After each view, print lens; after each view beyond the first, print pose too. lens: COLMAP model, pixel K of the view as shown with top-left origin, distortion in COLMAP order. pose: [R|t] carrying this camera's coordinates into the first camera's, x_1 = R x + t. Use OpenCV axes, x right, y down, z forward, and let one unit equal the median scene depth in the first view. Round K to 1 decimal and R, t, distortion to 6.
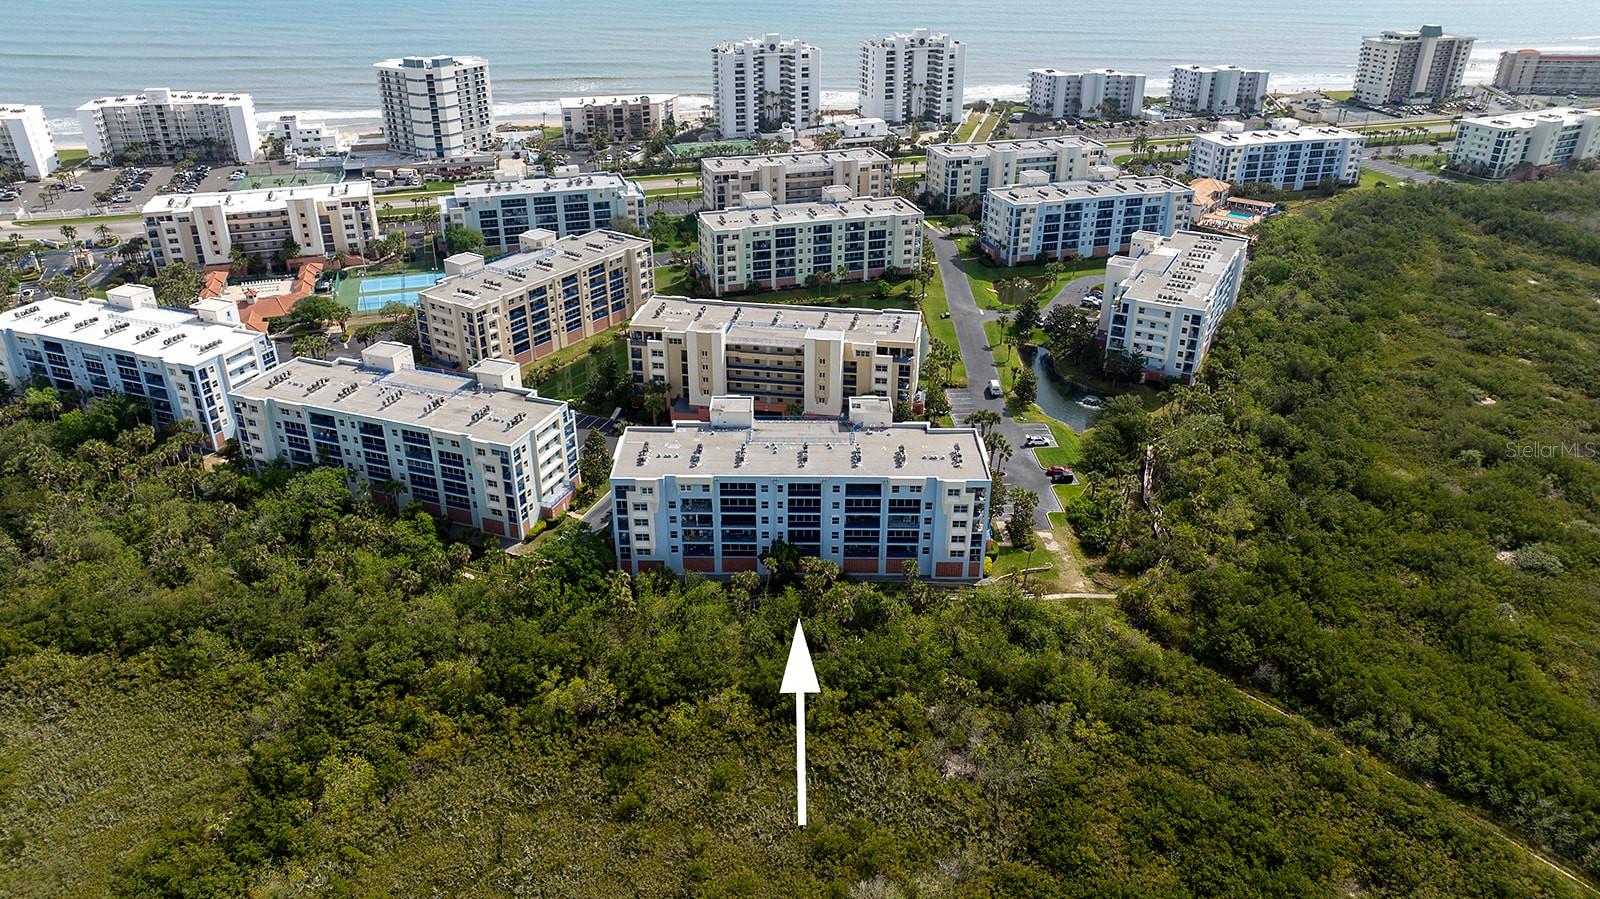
lens RADIAL K [[1134.0, 0, 800.0], [0, 1134.0, 449.5], [0, 0, 1]] dist [-0.036881, 0.028987]
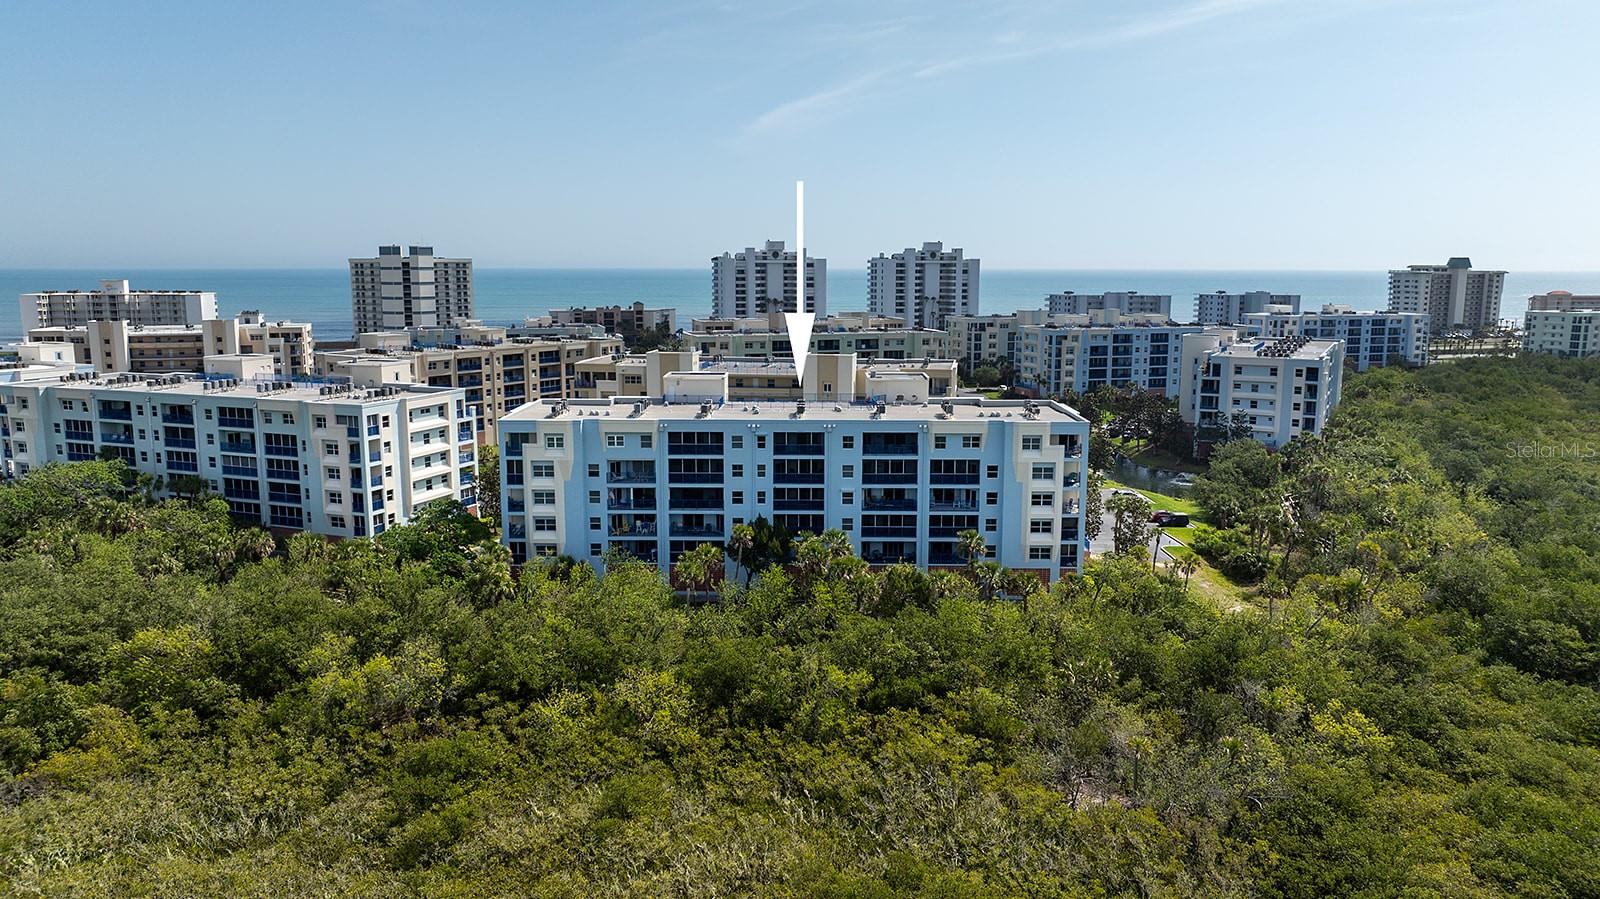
lens RADIAL K [[1134.0, 0, 800.0], [0, 1134.0, 449.5], [0, 0, 1]] dist [-0.036881, 0.028987]
pose [[0.999968, -0.000439, -0.008023, 0.009080], [-0.002050, 0.951520, -0.307580, 0.220827], [0.007769, 0.307587, 0.951488, 0.361017]]
